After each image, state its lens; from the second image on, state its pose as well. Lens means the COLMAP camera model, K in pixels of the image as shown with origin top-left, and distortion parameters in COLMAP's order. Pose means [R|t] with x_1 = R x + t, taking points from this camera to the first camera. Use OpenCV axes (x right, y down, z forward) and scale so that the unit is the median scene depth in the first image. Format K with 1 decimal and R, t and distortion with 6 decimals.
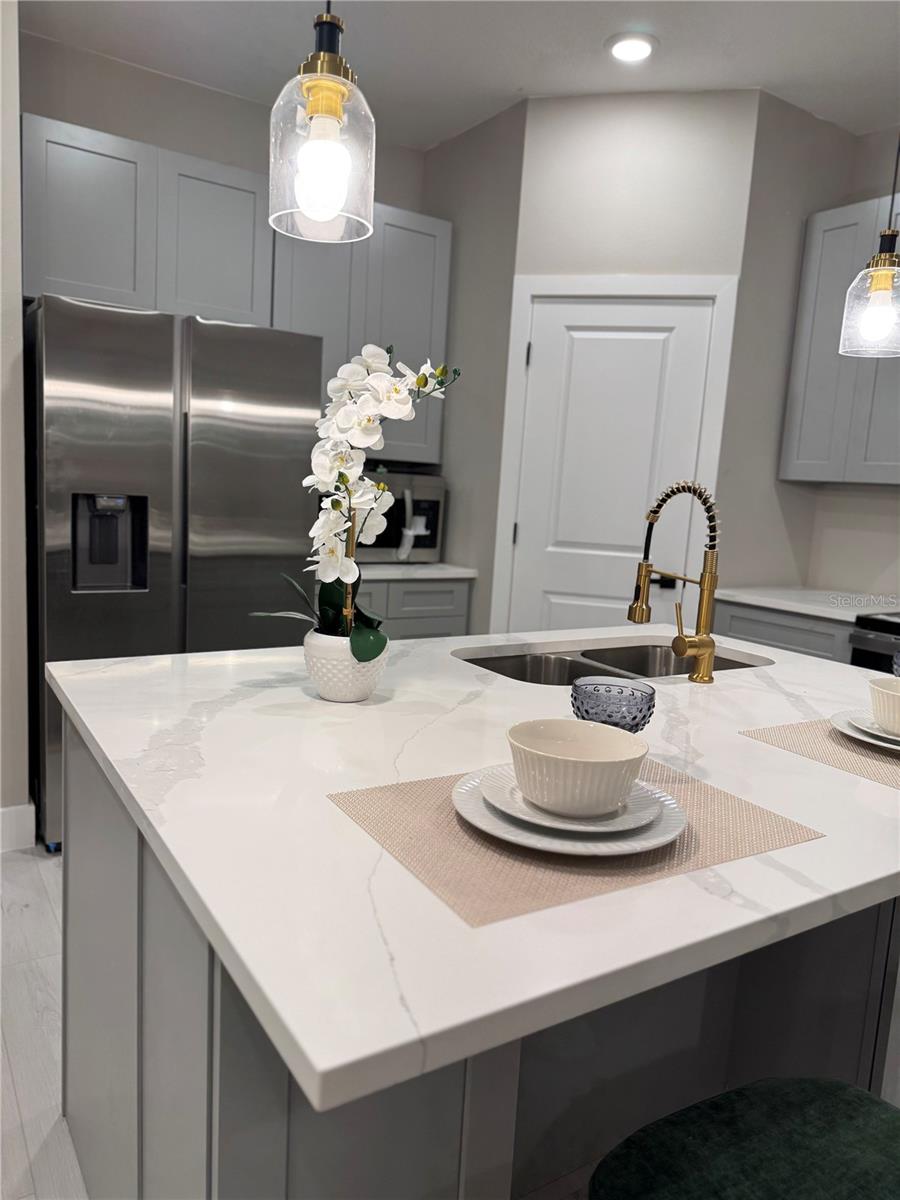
lens RADIAL K [[840.9, 0, 445.2], [0, 840.9, 605.5], [0, 0, 1]] dist [0.083253, -0.090829]
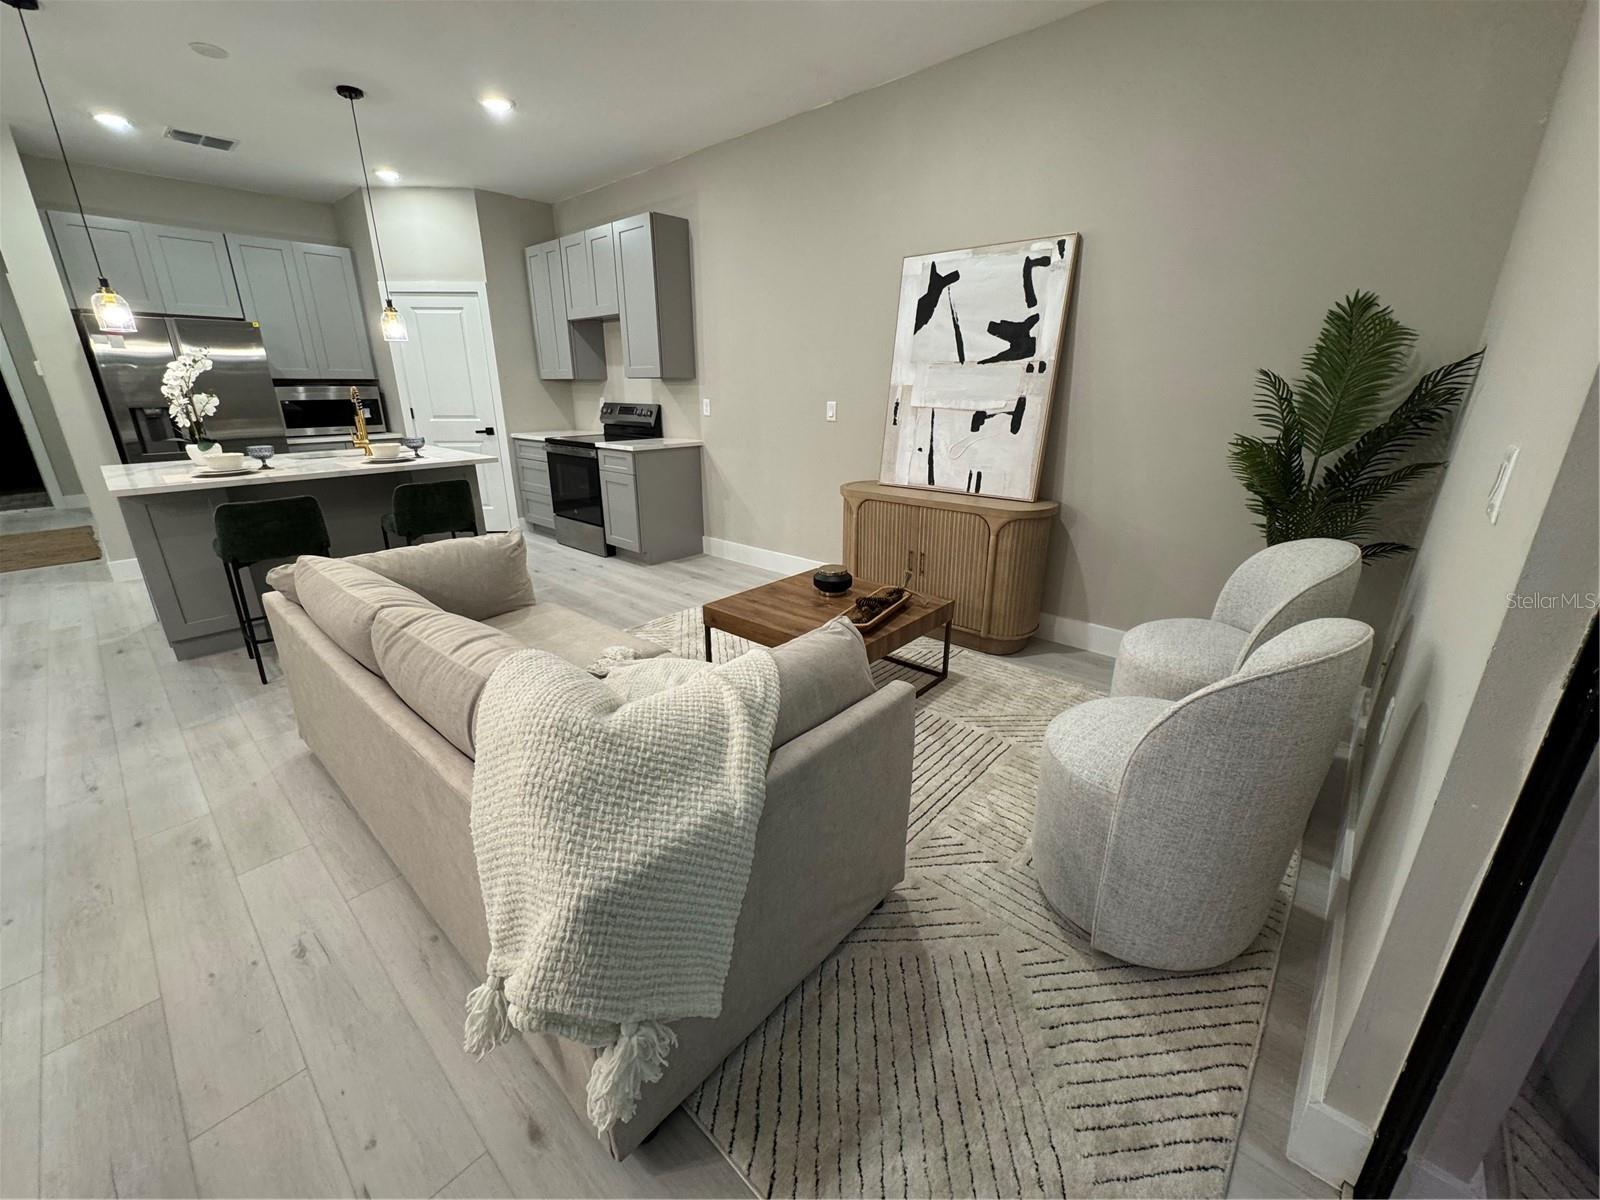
lens RADIAL K [[638.2, 0, 798.3], [0, 638.2, 600.2], [0, 0, 1]] dist [-0.003503, 0.000256]
pose [[0.962451, -0.141454, 0.231685, 0.597606], [0.094757, 0.974879, 0.201573, 0.141979], [-0.254378, -0.172051, 0.951678, -0.835209]]
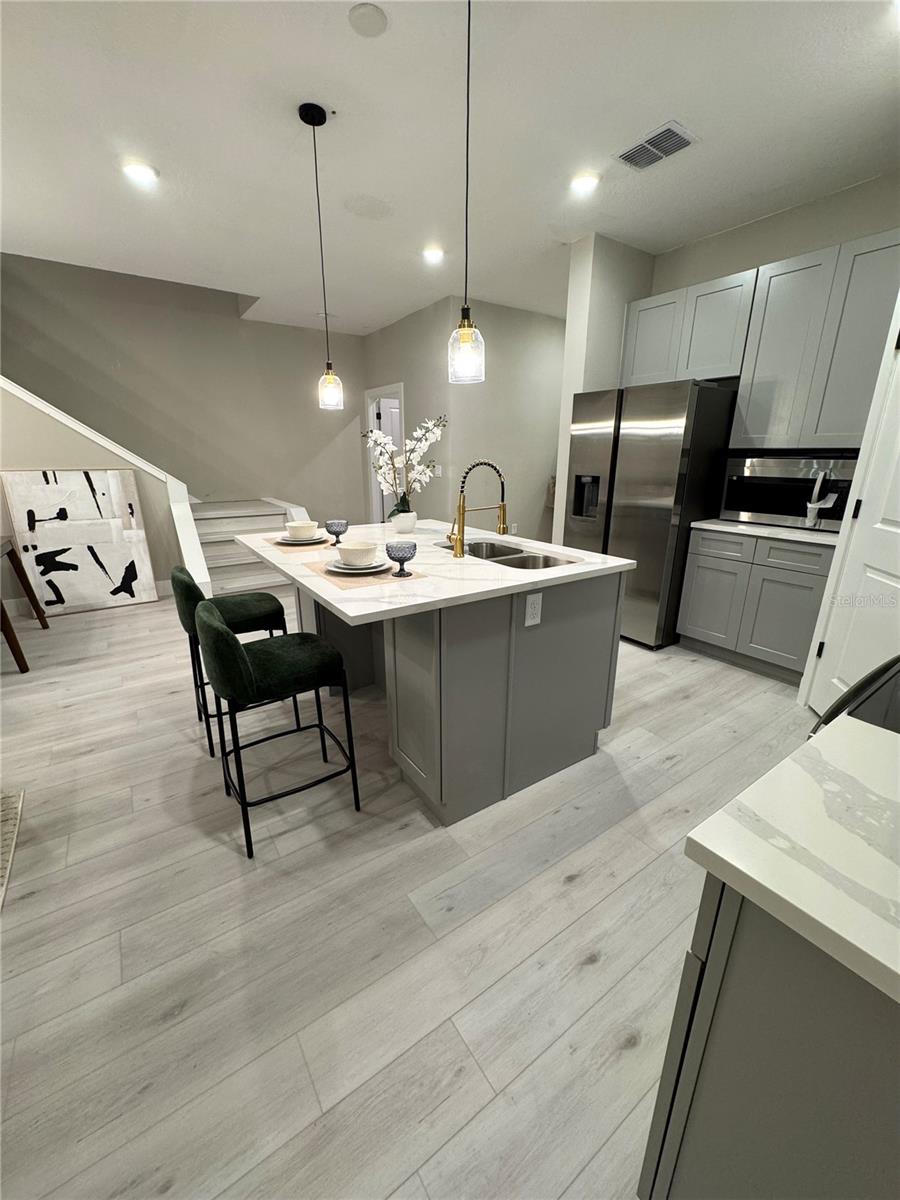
lens RADIAL K [[479.2, 0, 448.4], [0, 479.2, 603.4], [0, 0, 1]] dist [-0.004356, -0.000182]
pose [[0.032096, 0.242267, -0.969679, 0.758272], [-0.143382, 0.961260, 0.235417, -0.038754], [0.989147, 0.131479, 0.065589, 0.460830]]
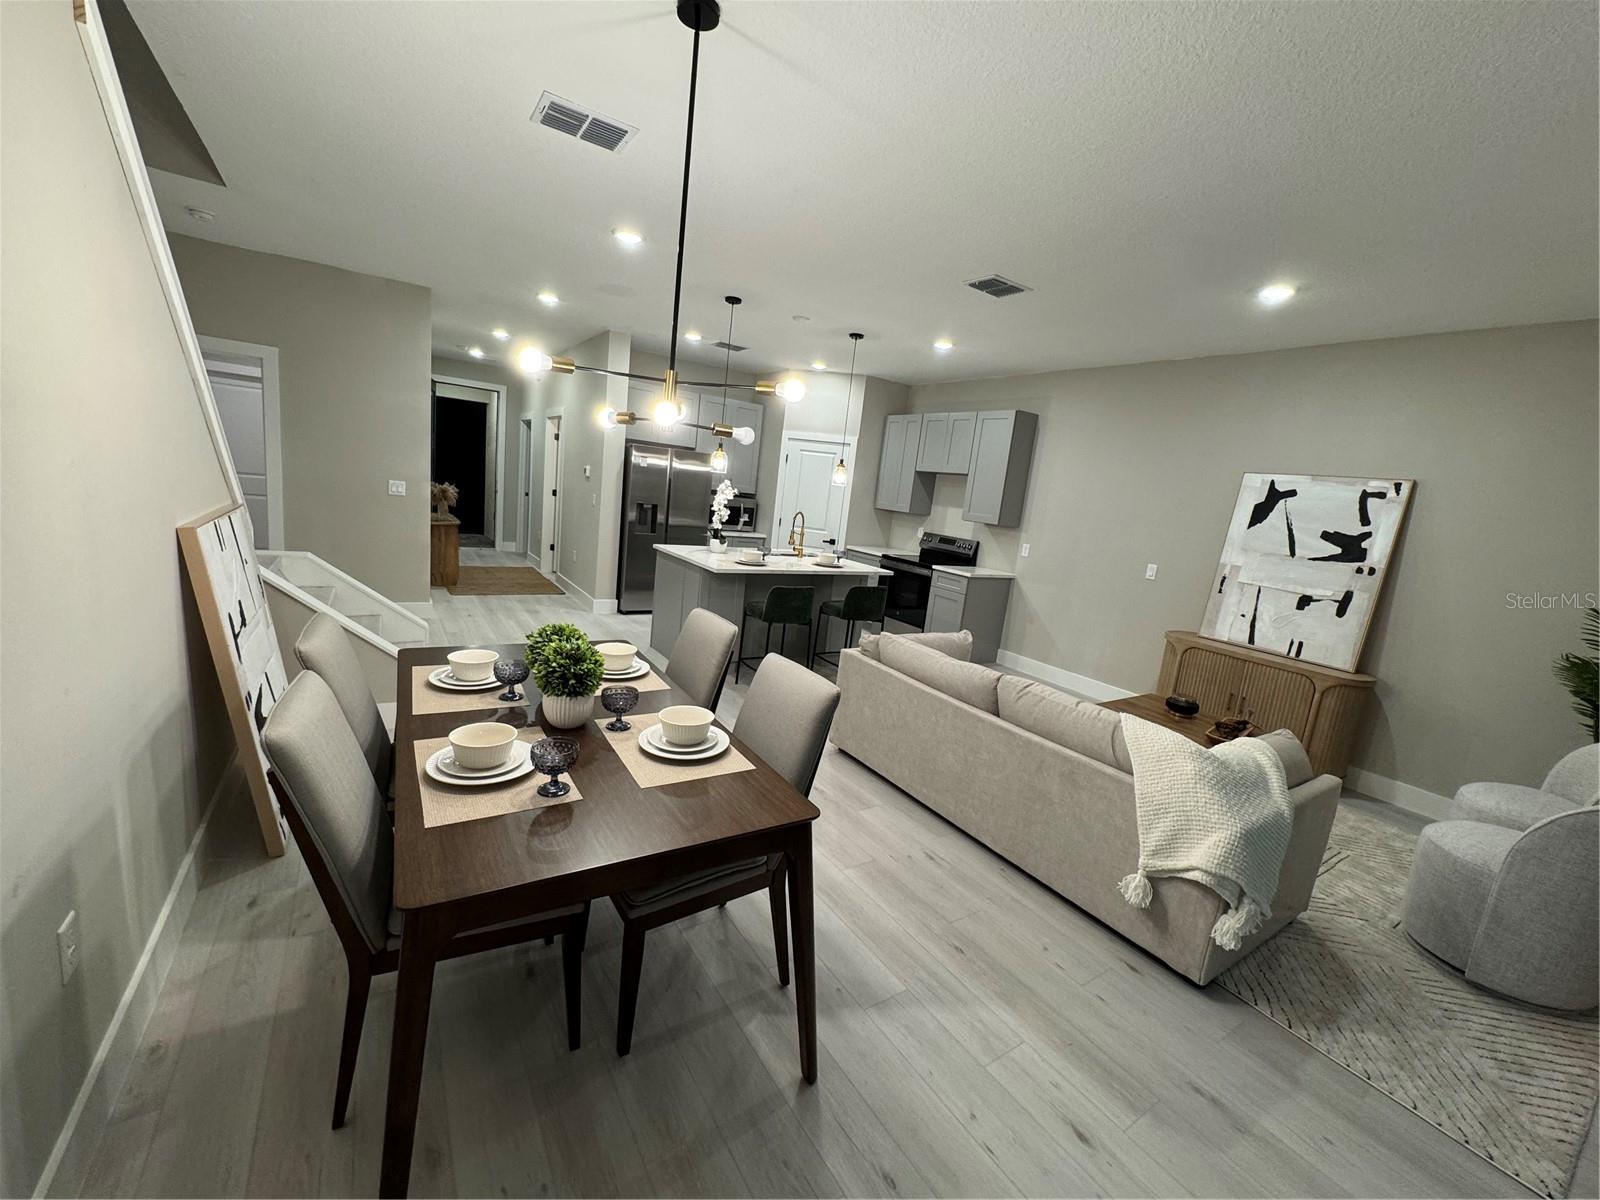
lens RADIAL K [[638.2, 0, 798.3], [0, 638.2, 600.2], [0, 0, 1]] dist [-0.003503, 0.000256]
pose [[0.998730, 0.047334, 0.017286, 0.125702], [-0.047934, 0.998196, 0.036163, 0.096302], [-0.015544, -0.036945, 0.999196, -1.153240]]
